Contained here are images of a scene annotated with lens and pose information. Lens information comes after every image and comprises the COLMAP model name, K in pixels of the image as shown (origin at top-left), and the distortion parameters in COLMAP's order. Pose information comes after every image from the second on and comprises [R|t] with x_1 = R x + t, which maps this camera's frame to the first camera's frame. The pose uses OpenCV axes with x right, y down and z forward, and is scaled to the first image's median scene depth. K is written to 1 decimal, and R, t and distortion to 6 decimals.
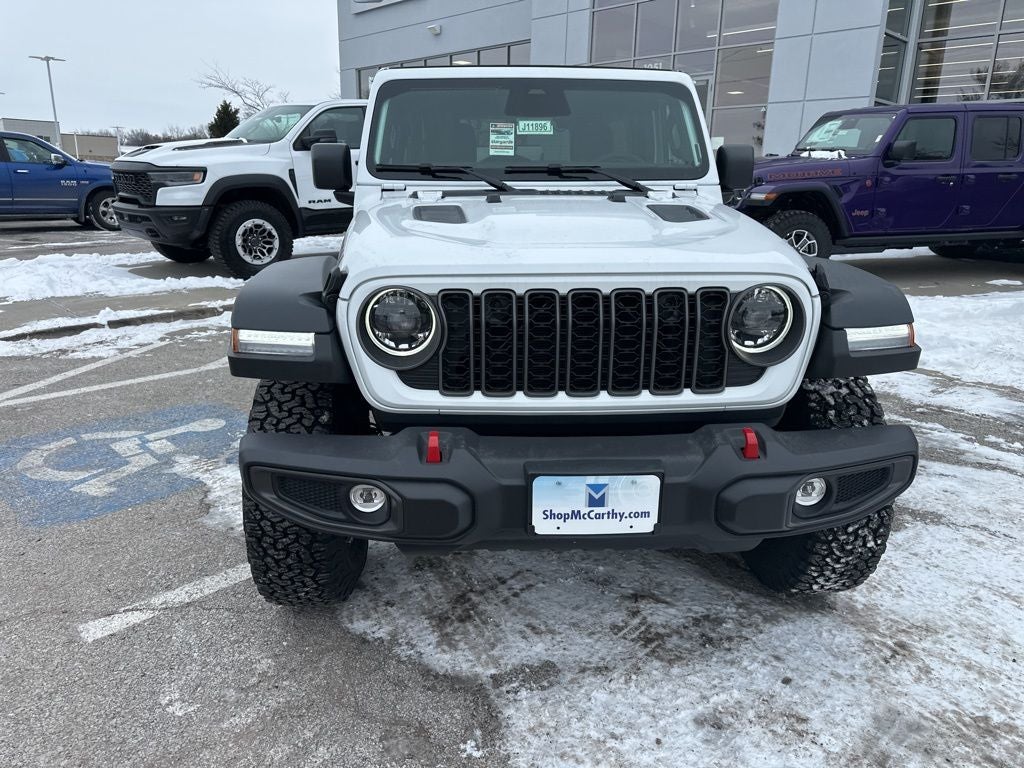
lens RADIAL K [[721.8, 0, 509.9], [0, 721.8, 382.2], [0, 0, 1]] dist [0.042417, -0.048315]
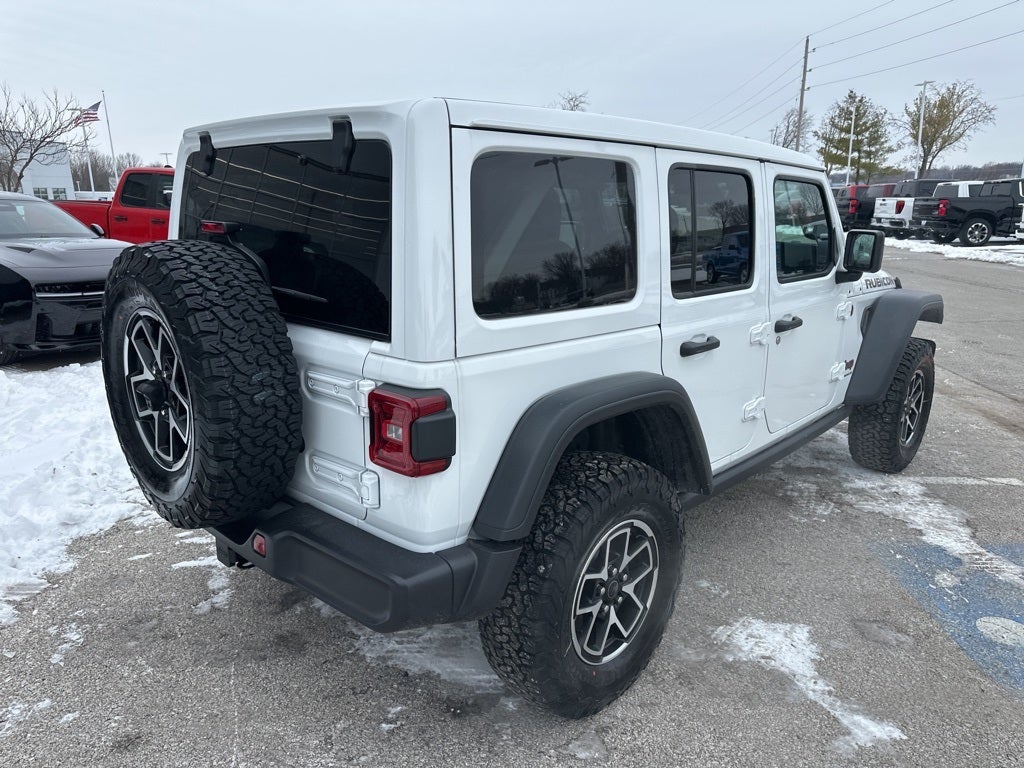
lens RADIAL K [[721.8, 0, 509.9], [0, 721.8, 382.2], [0, 0, 1]] dist [0.042417, -0.048315]
pose [[-0.682042, -0.192380, 0.705555, -0.983992], [0.196346, 0.881185, 0.430071, -0.991120], [-0.704462, 0.431859, -0.563233, 2.955965]]
